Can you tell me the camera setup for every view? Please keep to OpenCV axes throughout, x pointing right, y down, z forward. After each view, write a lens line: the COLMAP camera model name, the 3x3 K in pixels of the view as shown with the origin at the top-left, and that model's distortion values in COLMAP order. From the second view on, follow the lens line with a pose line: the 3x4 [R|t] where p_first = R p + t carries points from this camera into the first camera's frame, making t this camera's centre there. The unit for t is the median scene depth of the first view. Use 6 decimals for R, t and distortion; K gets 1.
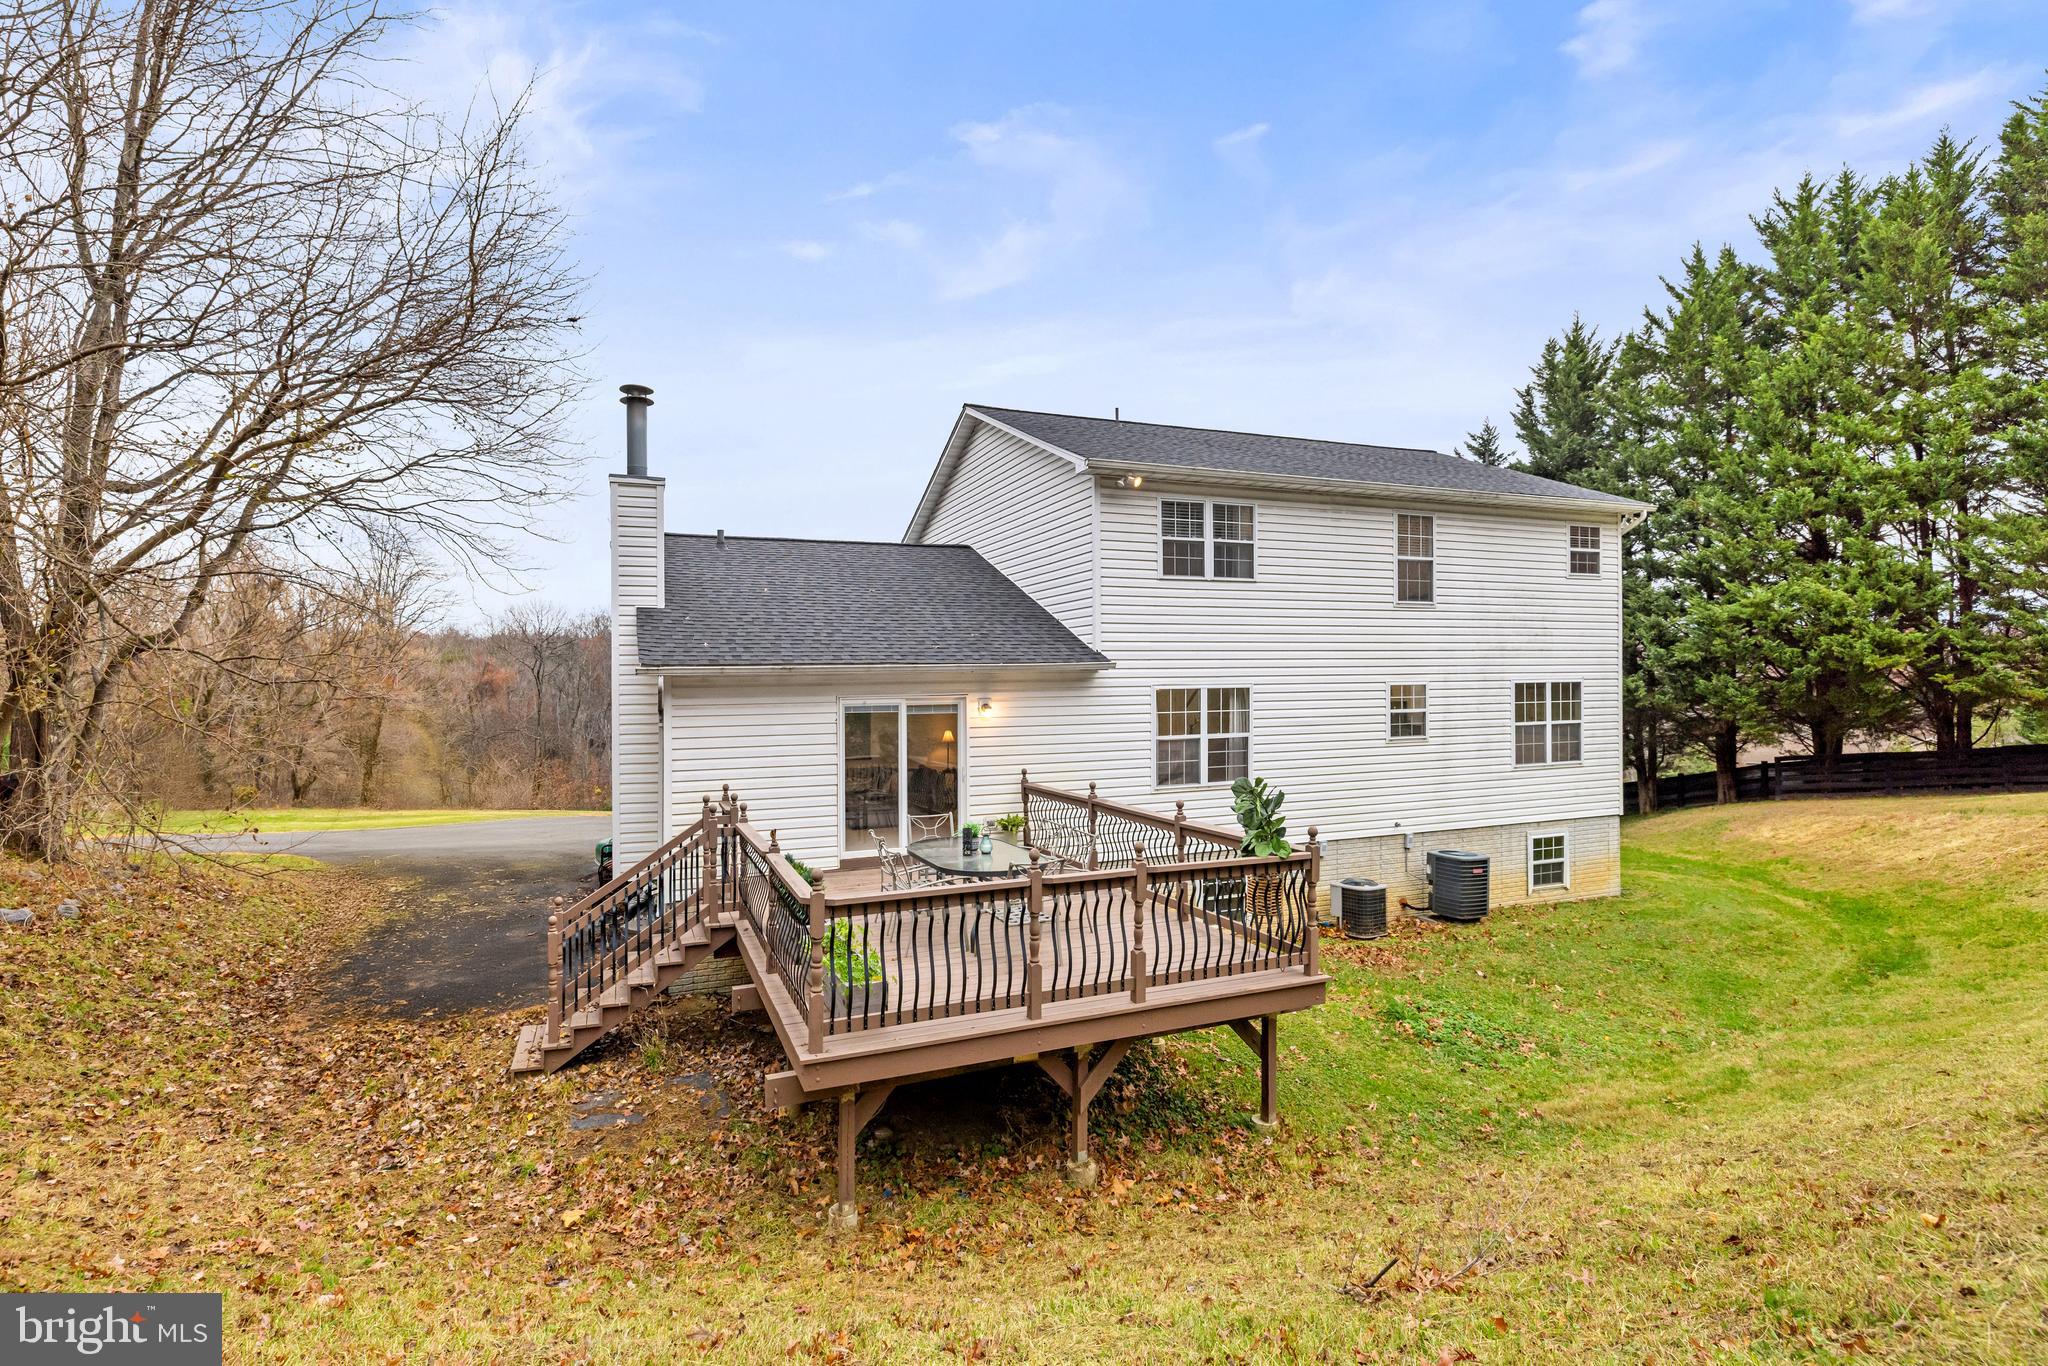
lens RADIAL K [[901.5, 0, 1016.4], [0, 901.5, 623.0], [0, 0, 1]] dist [0.000329, 0.001325]
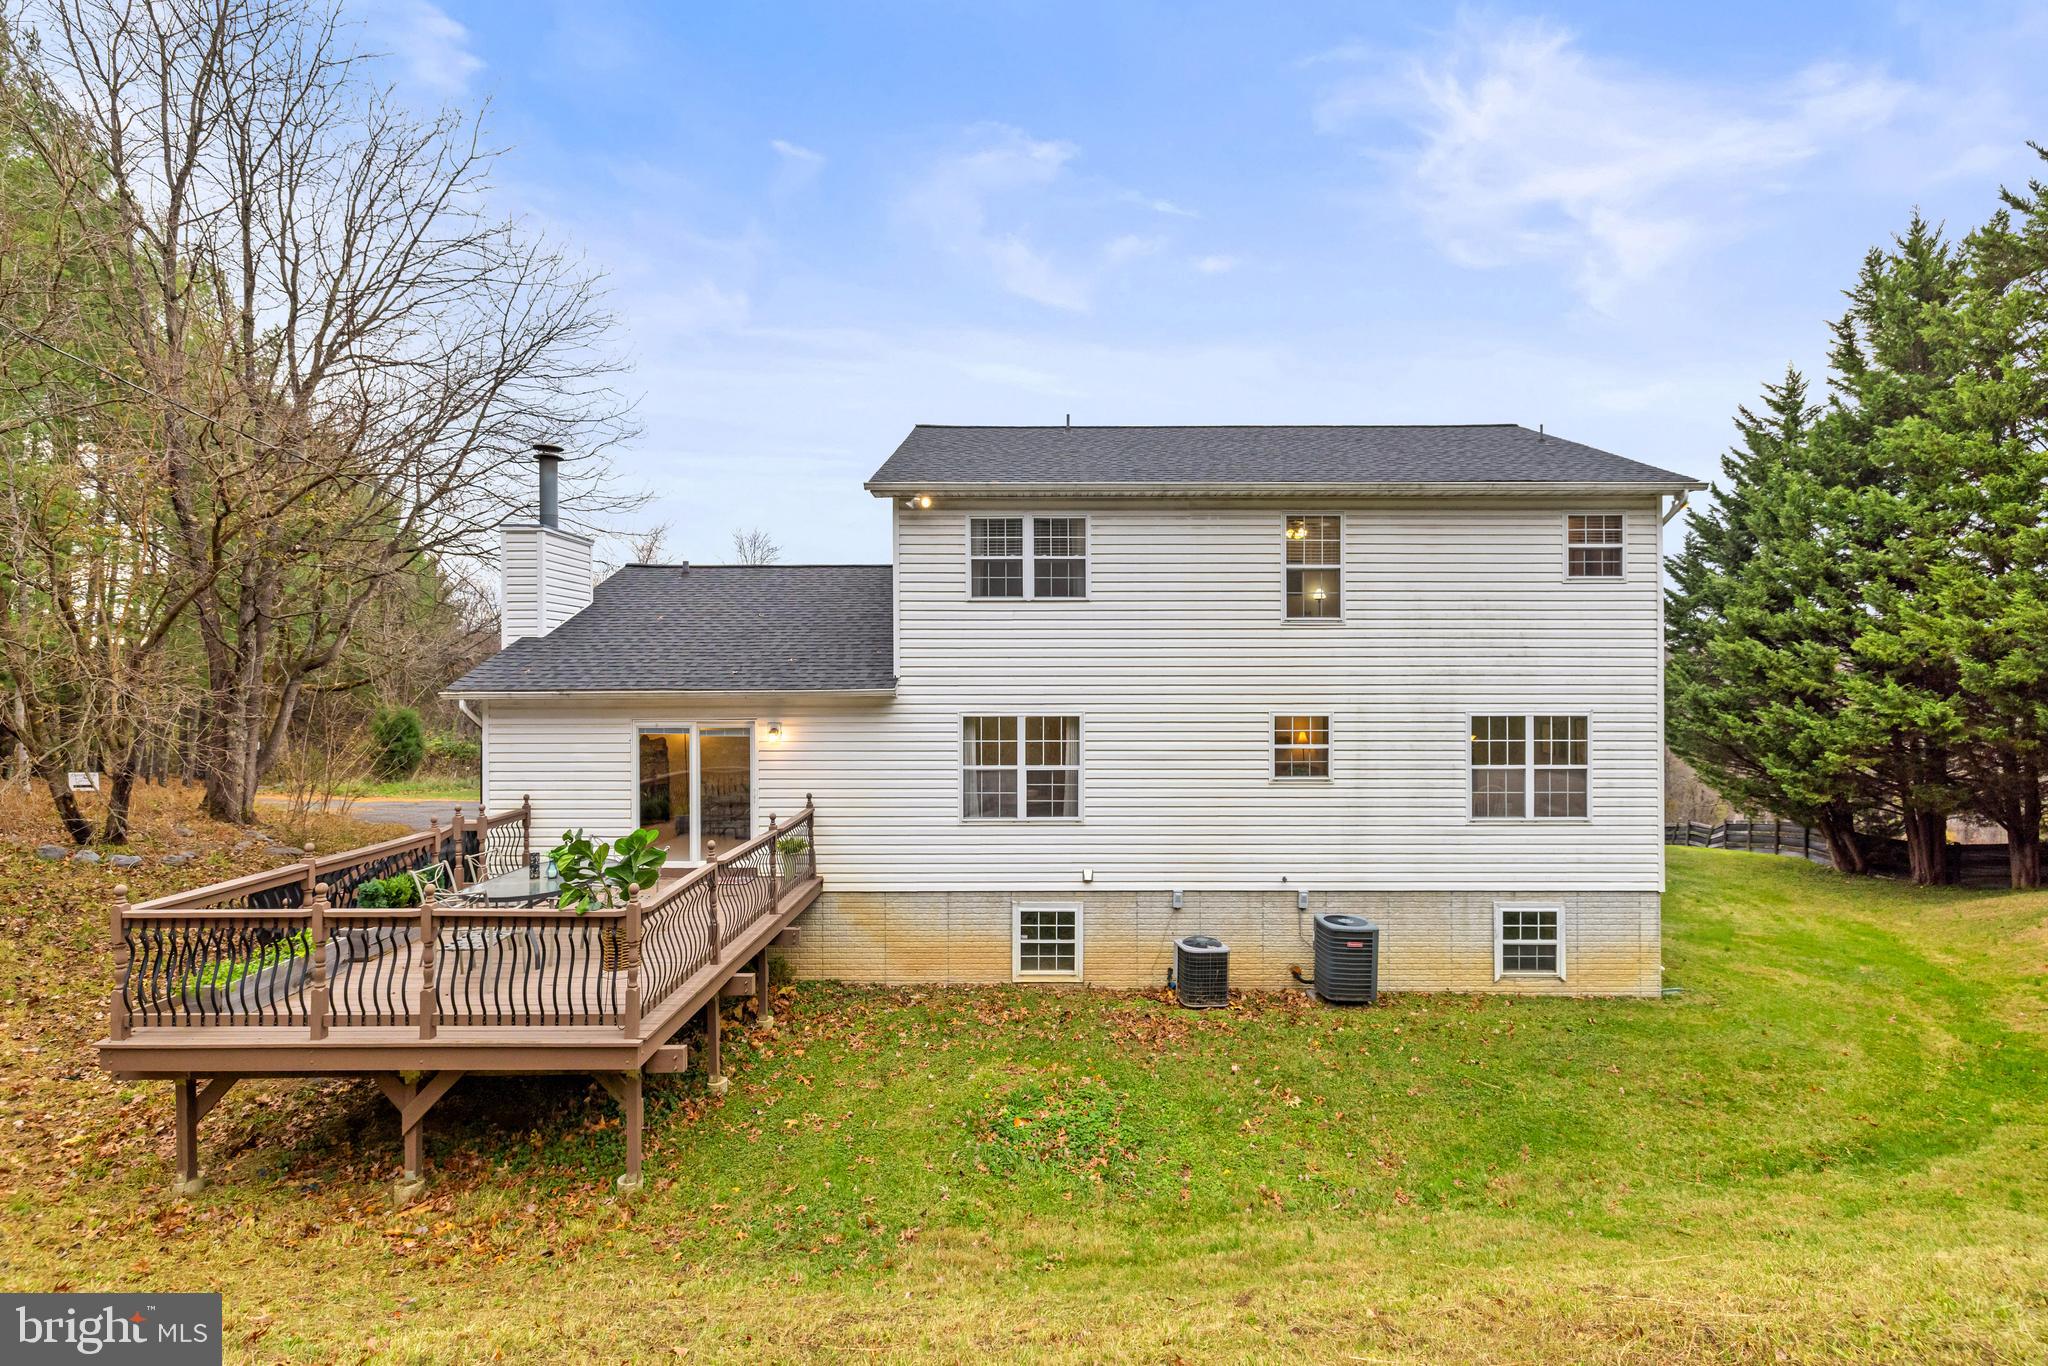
lens RADIAL K [[900.5, 0, 1112.6], [0, 900.5, 628.5], [0, 0, 1]] dist [0.001864, 0.000398]
pose [[0.935553, -0.008014, -0.353096, 0.587594], [0.011268, 0.999911, 0.007163, -0.022915], [0.353007, -0.010680, 0.935560, 0.149130]]
